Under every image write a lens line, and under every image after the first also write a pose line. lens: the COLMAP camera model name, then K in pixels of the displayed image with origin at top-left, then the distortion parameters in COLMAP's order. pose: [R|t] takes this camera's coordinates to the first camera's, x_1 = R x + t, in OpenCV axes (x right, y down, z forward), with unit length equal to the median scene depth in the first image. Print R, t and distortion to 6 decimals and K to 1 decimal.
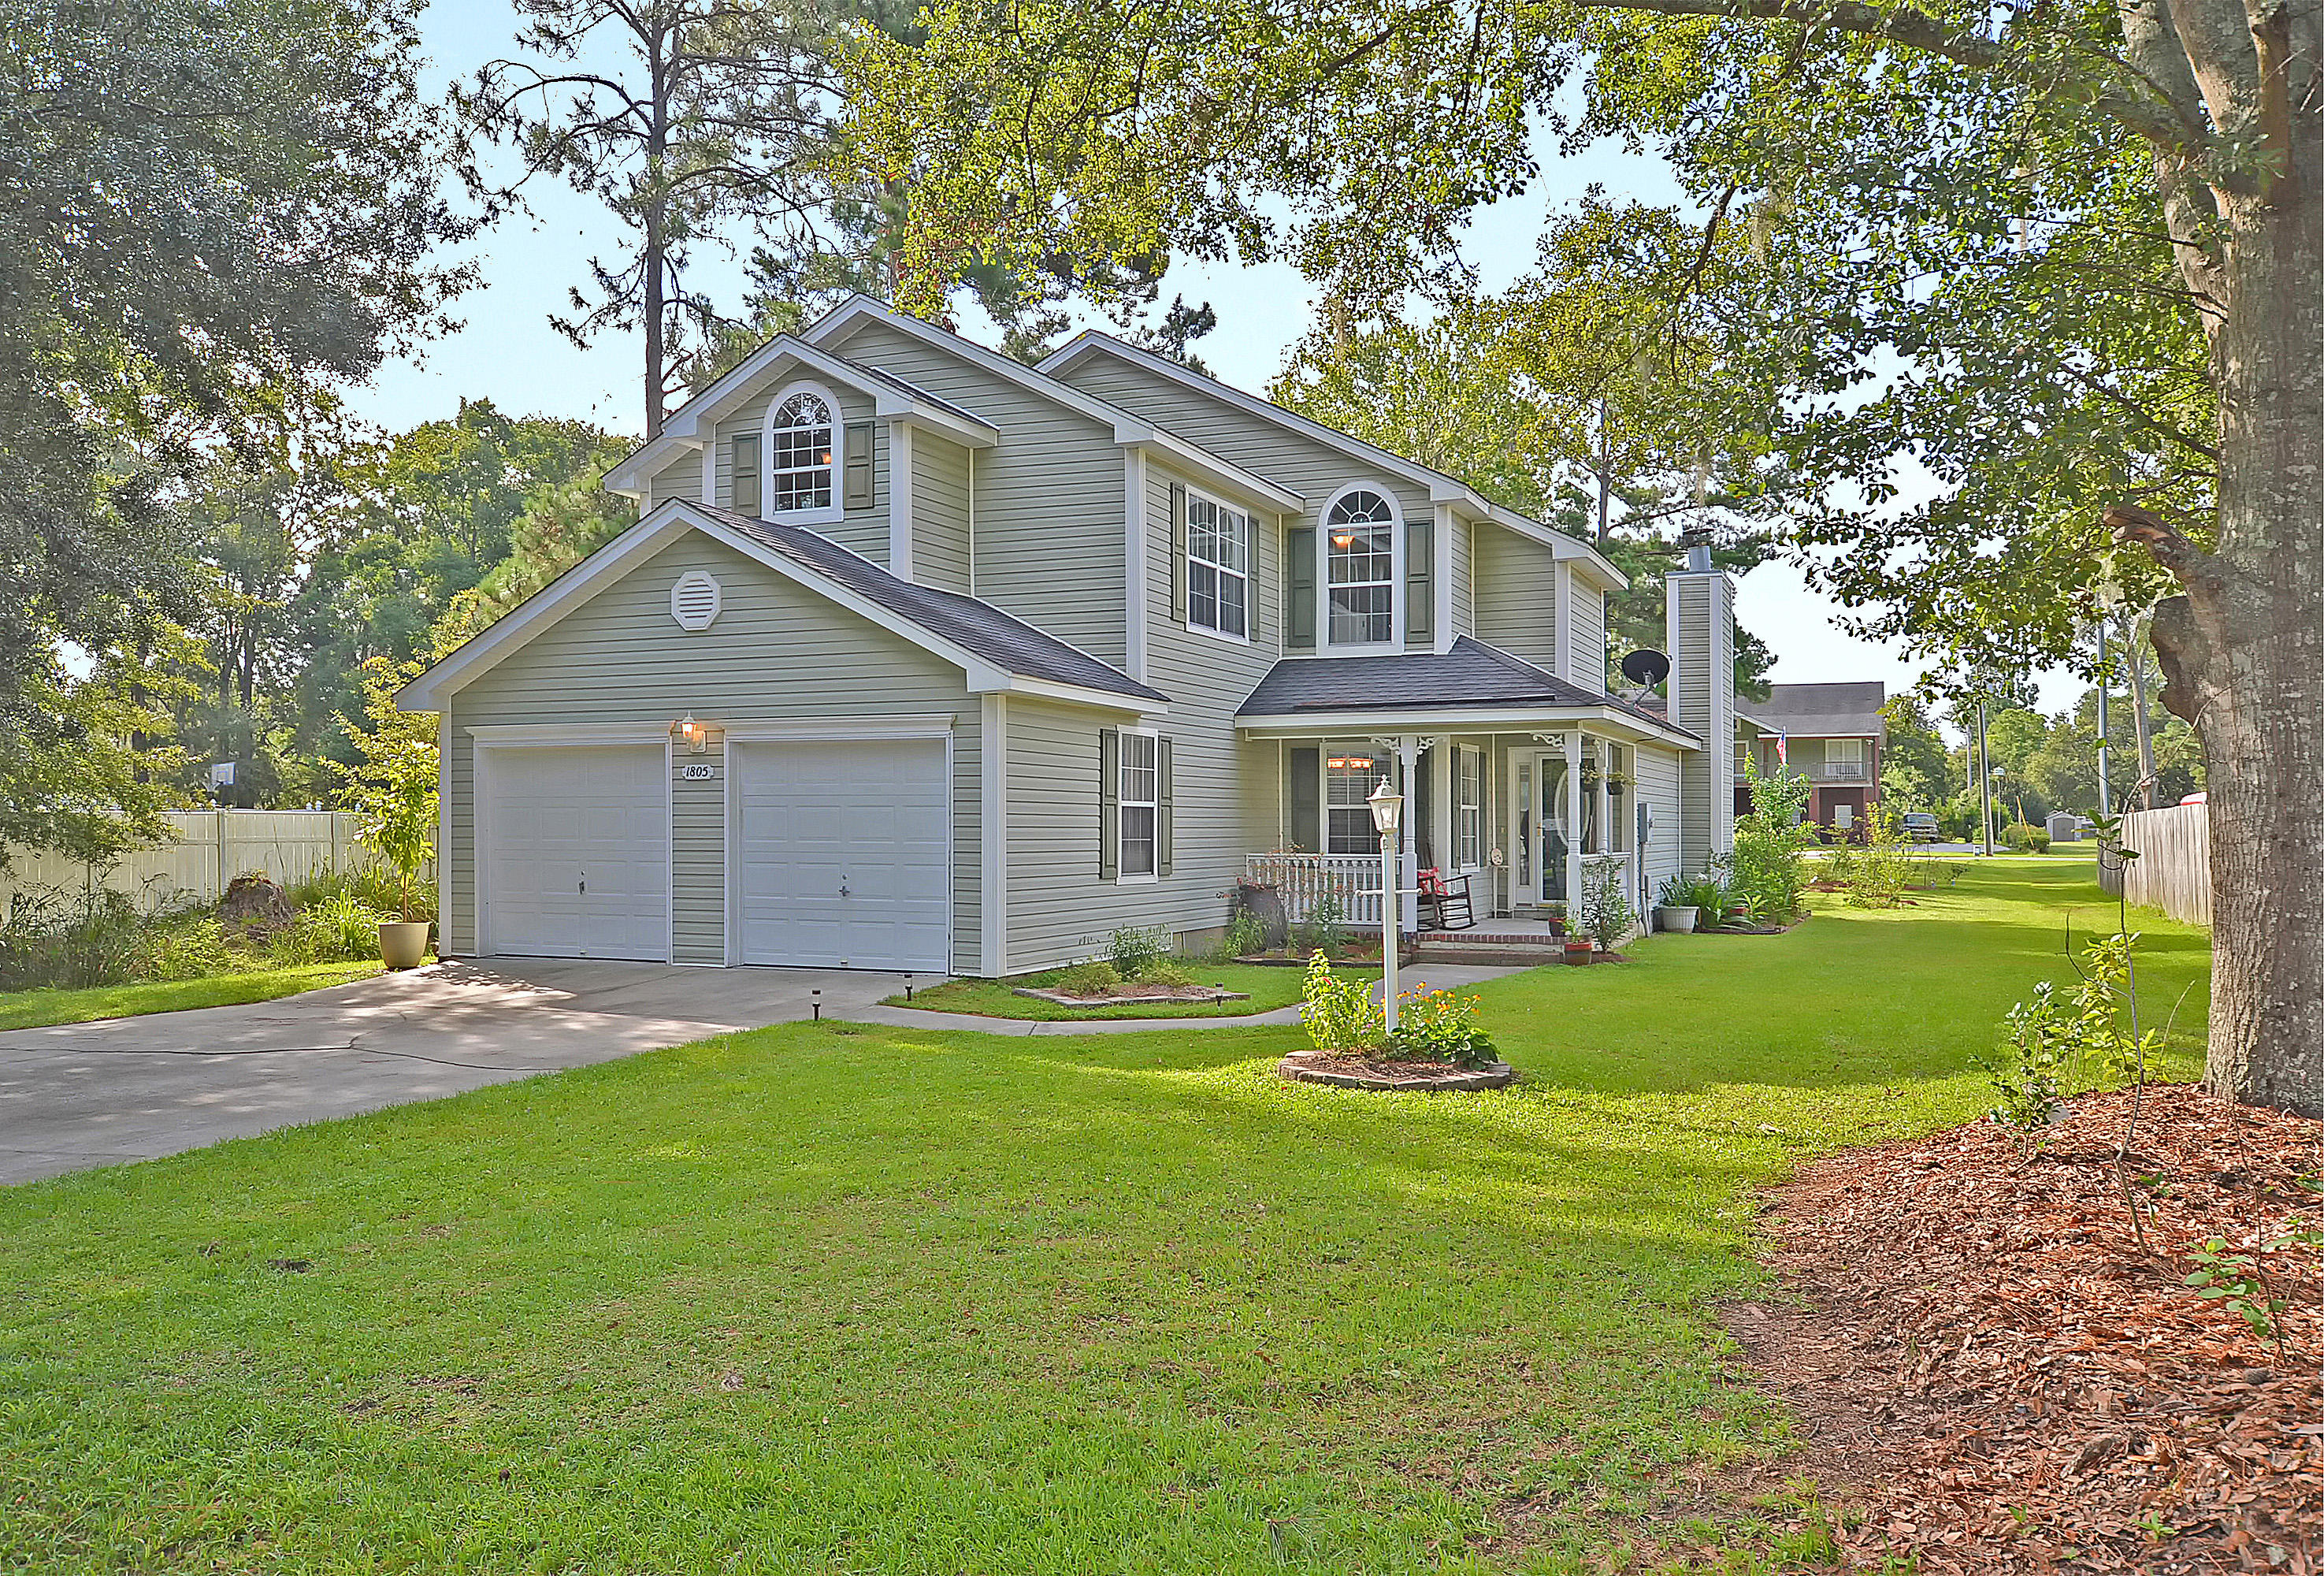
lens RADIAL K [[1757.0, 0, 1153.6], [0, 1757.0, 793.8], [0, 0, 1]] dist [-0.005468, 0.007702]
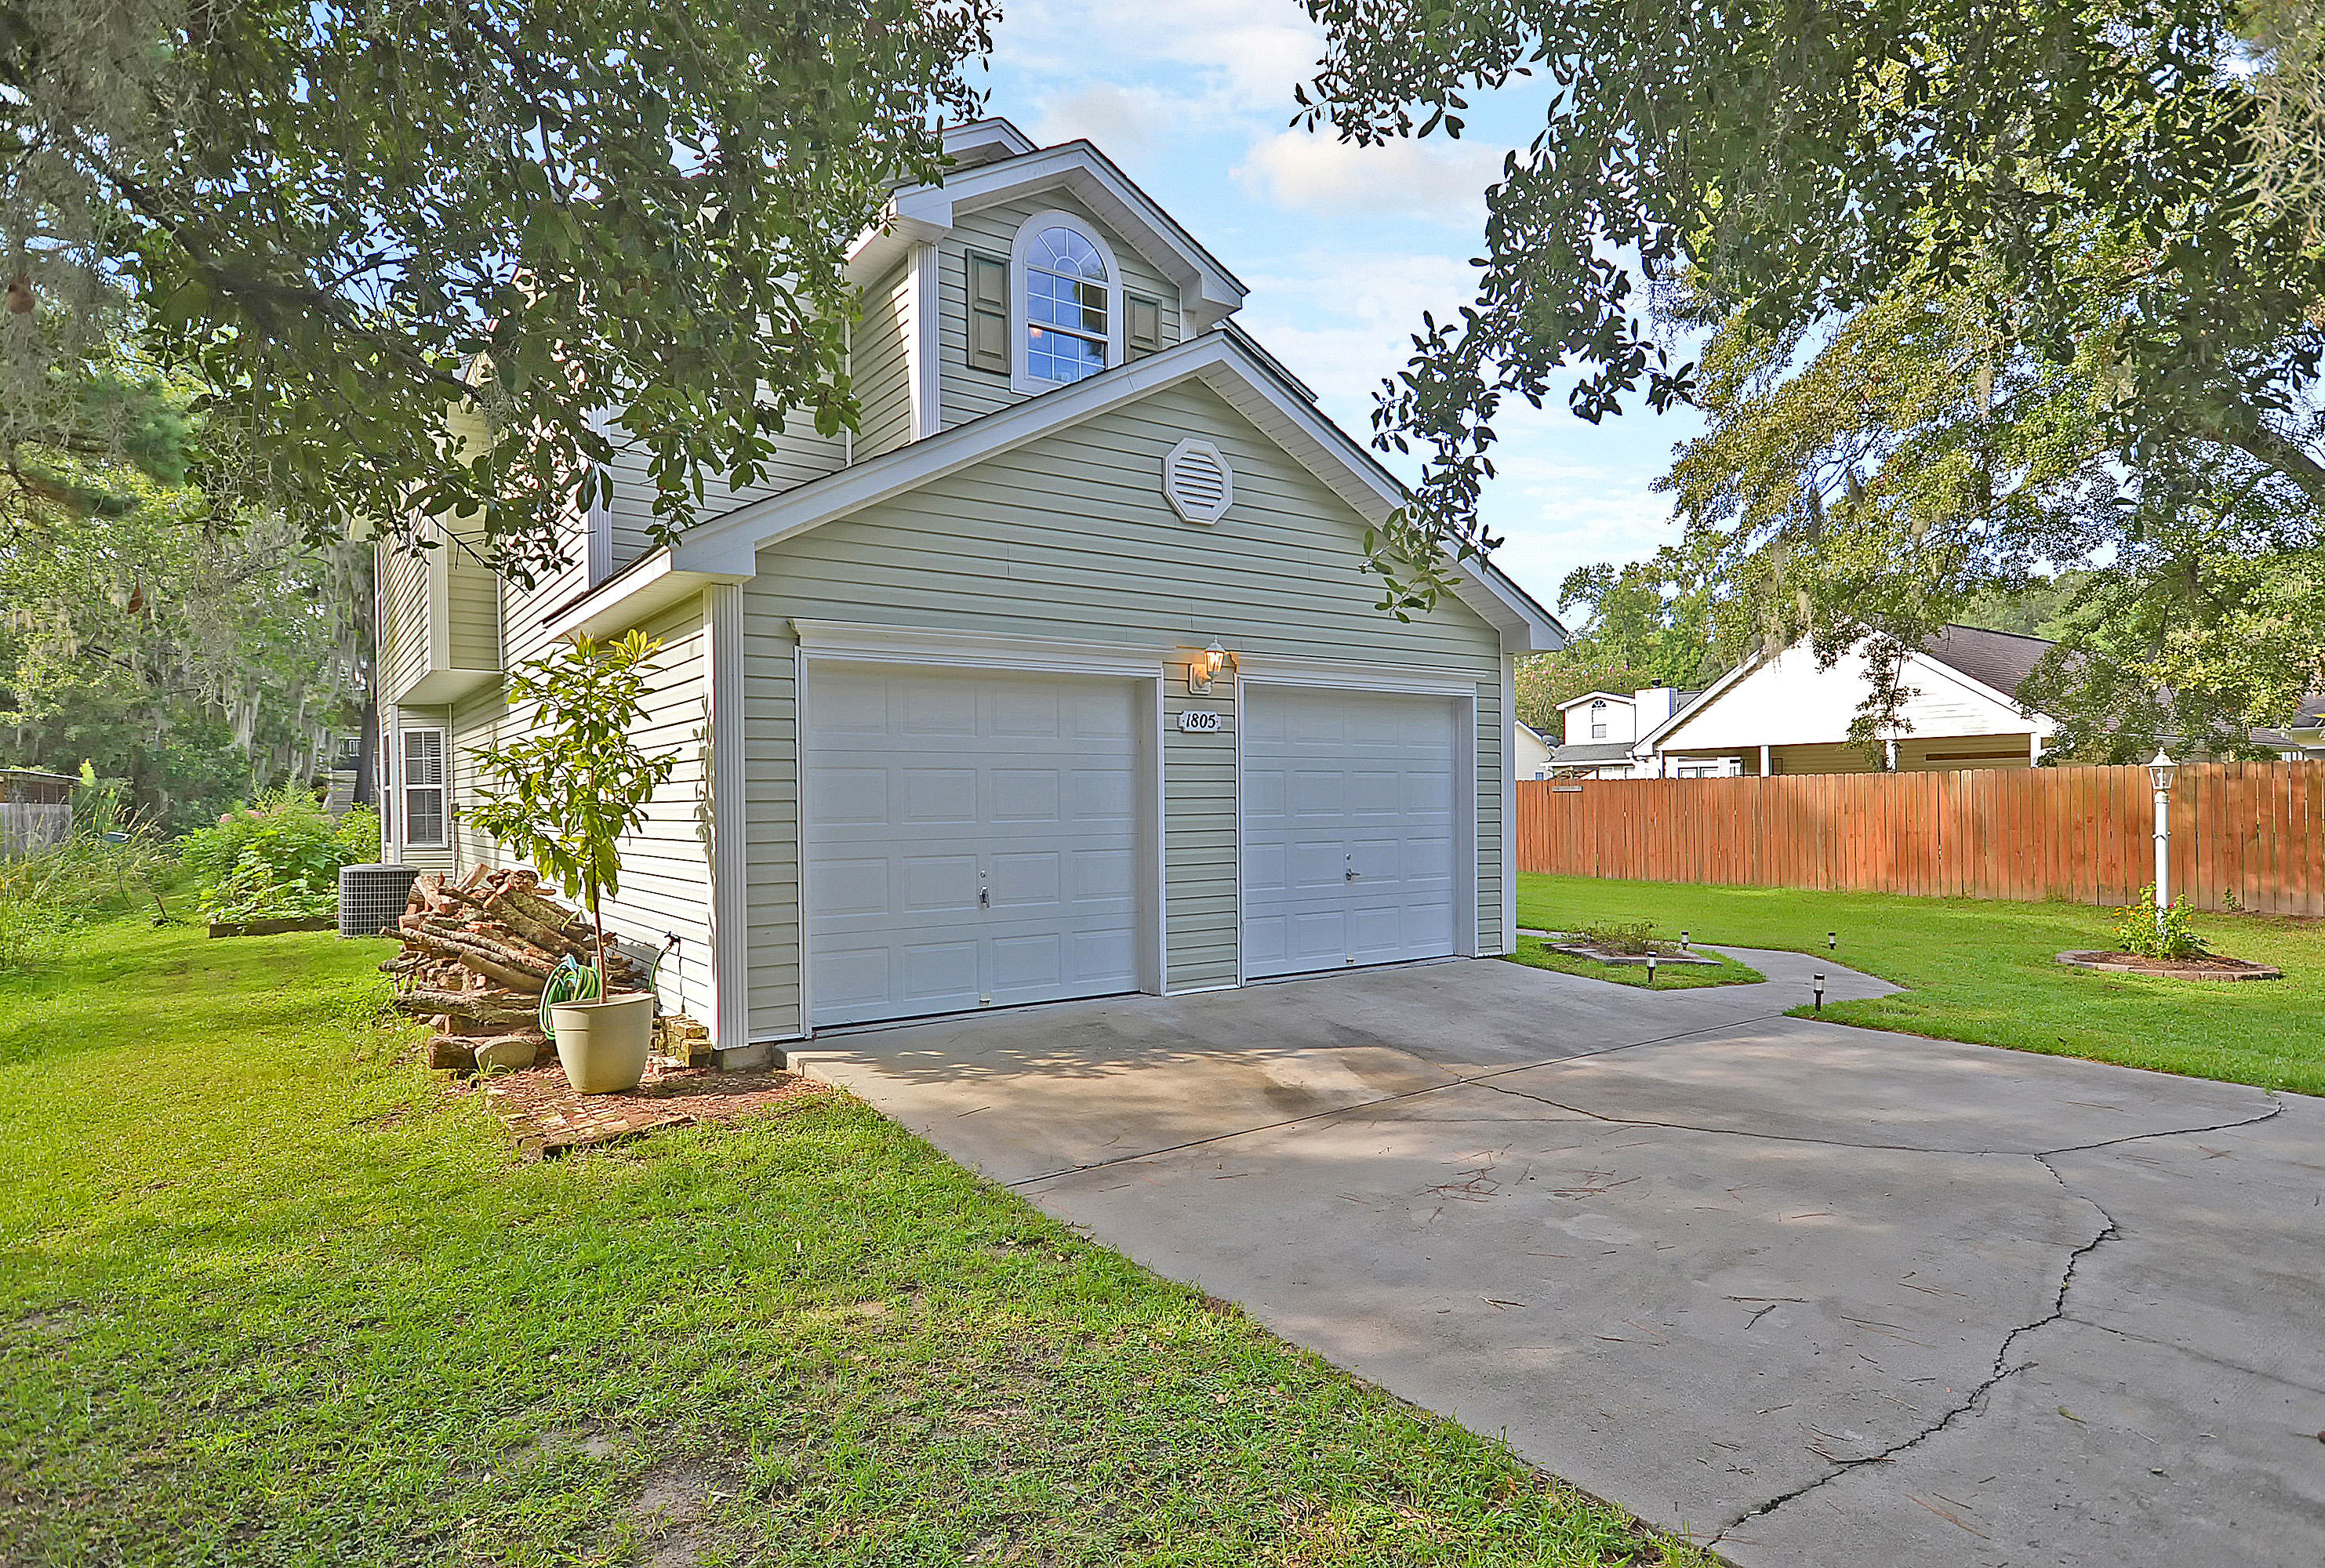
lens RADIAL K [[1240.8, 0, 1171.0], [0, 1240.8, 805.3], [0, 0, 1]] dist [0.016096, -0.000184]
pose [[0.536314, -0.009757, 0.843962, -0.624757], [-0.003631, 0.999897, 0.013868, 0.013257], [-0.844011, -0.010502, 0.536223, 0.662707]]
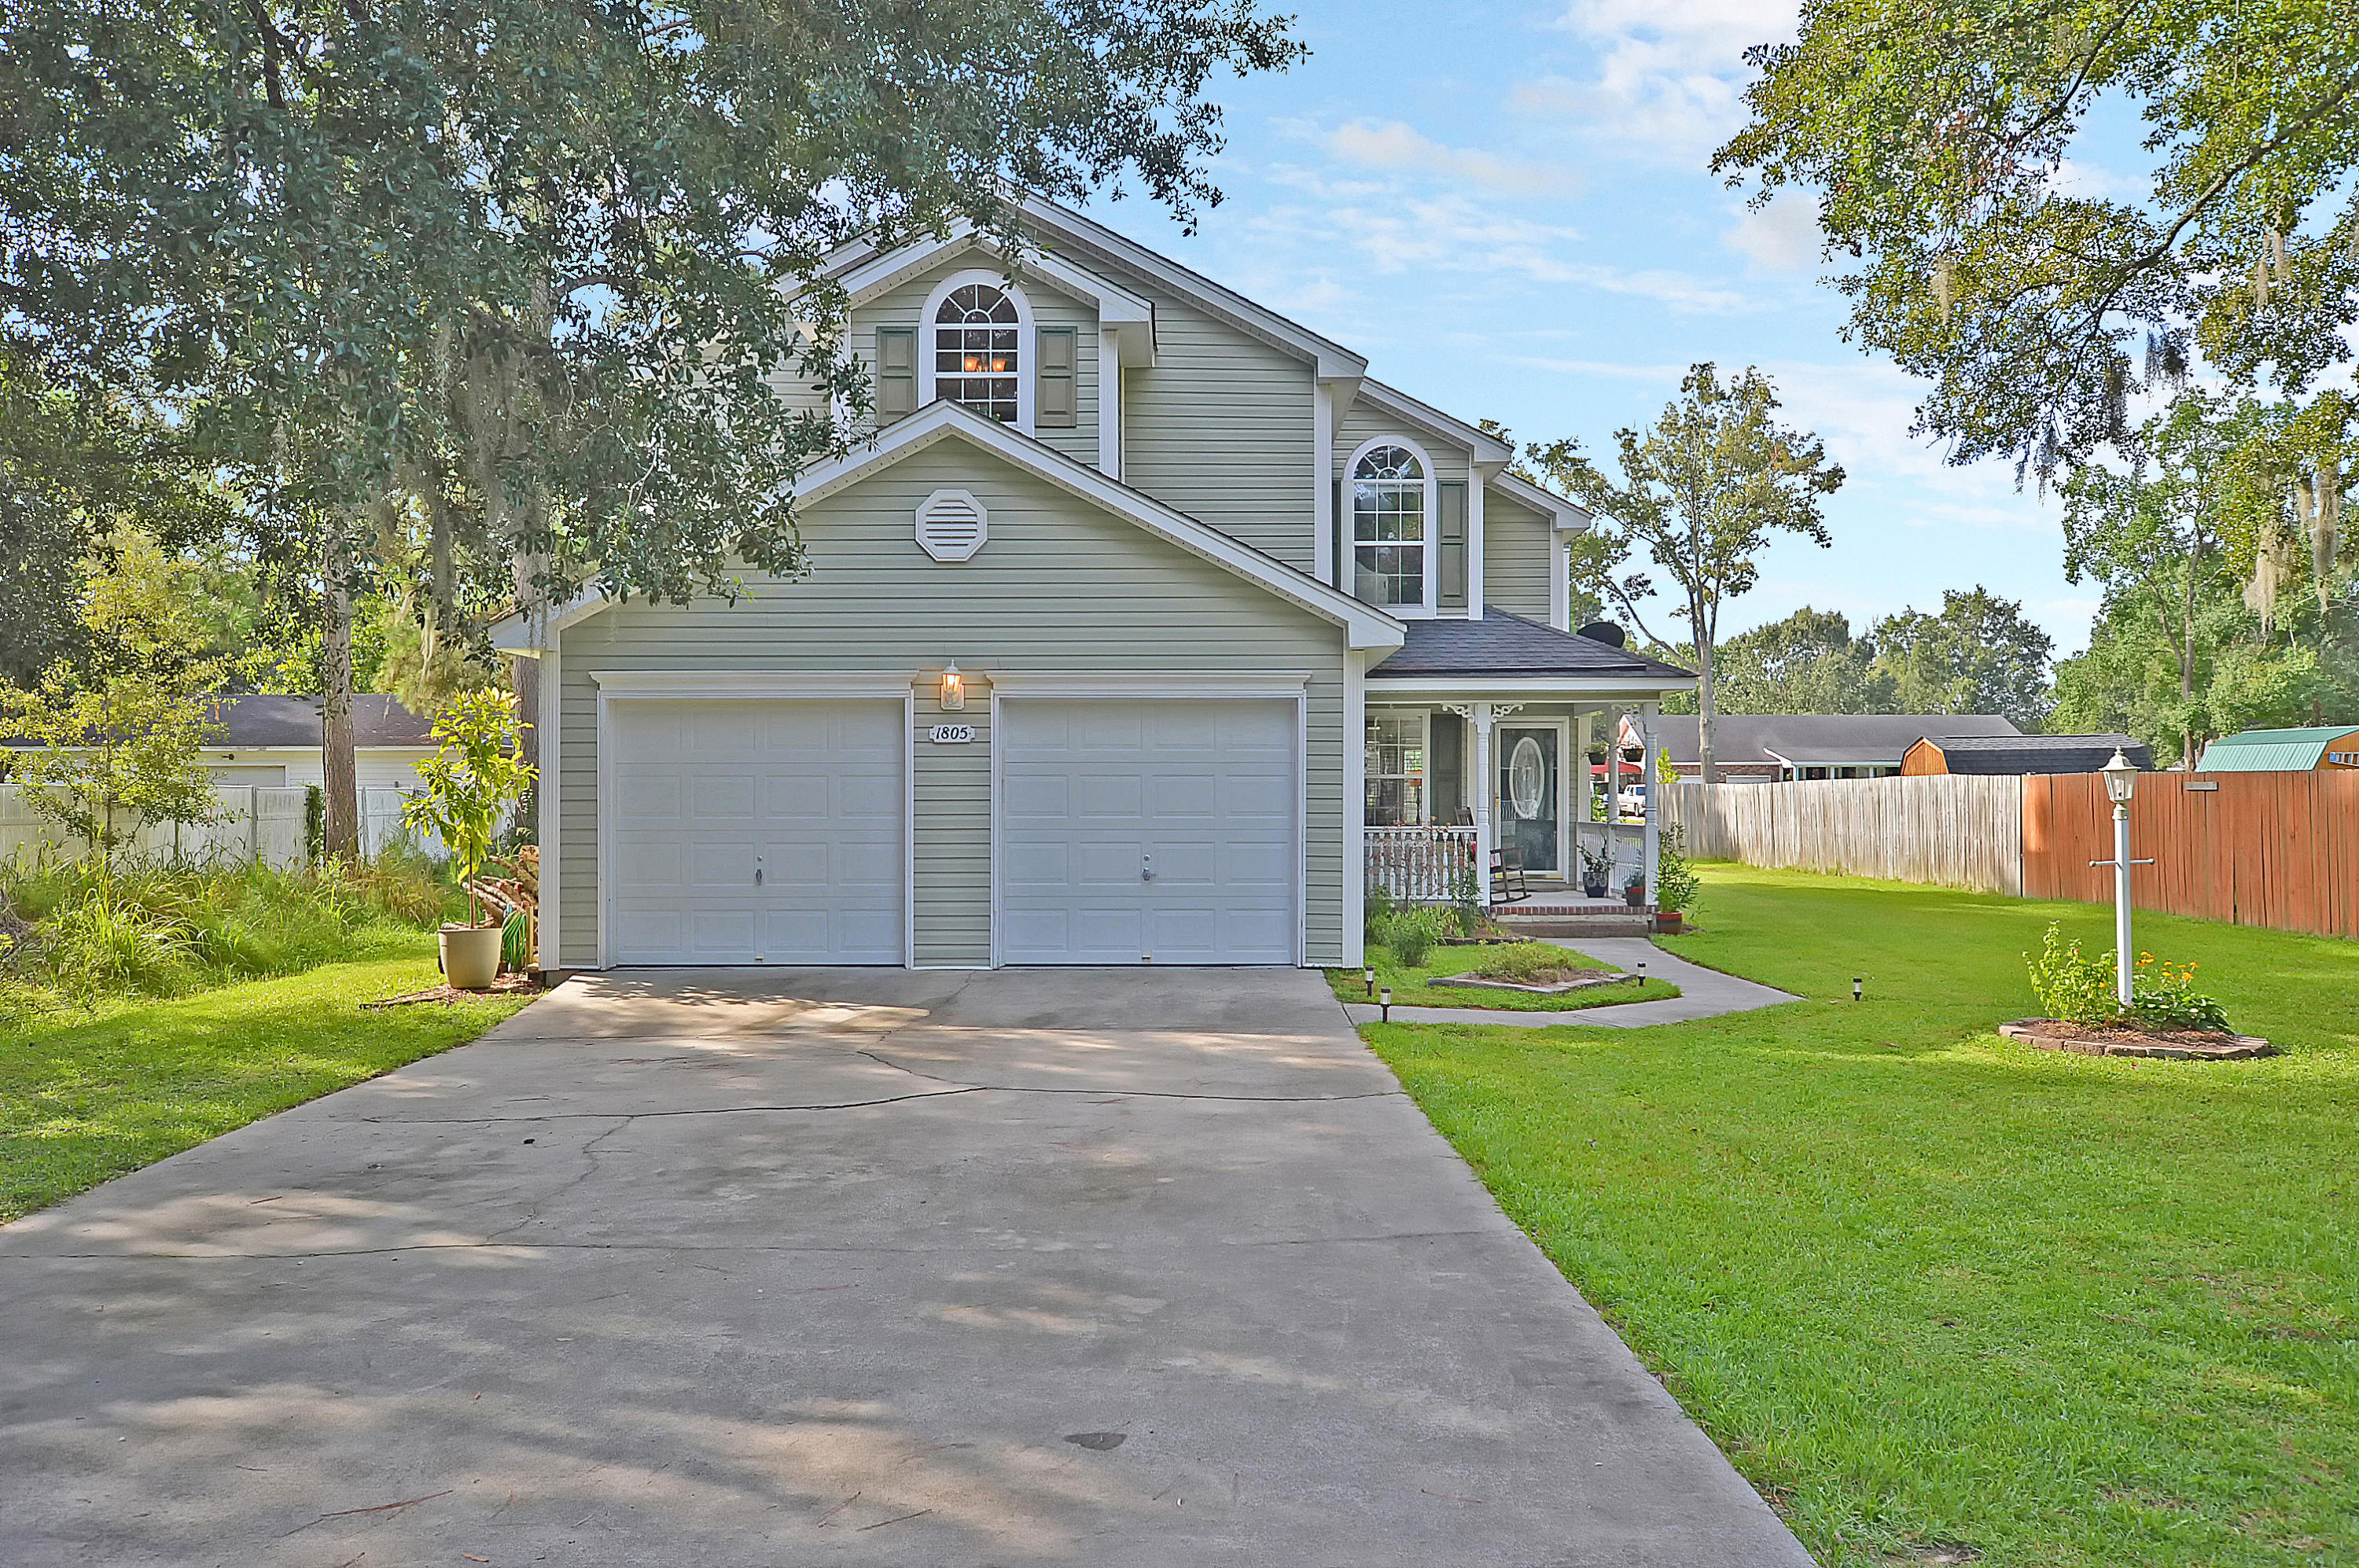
lens RADIAL K [[1831.6, 0, 1189.8], [0, 1831.6, 770.8], [0, 0, 1]] dist [0.008075, 0.002272]
pose [[0.920673, 0.002060, 0.390329, -0.443039], [-0.003775, 0.999986, 0.003628, 0.001338], [-0.390317, -0.004814, 0.920668, 0.148747]]
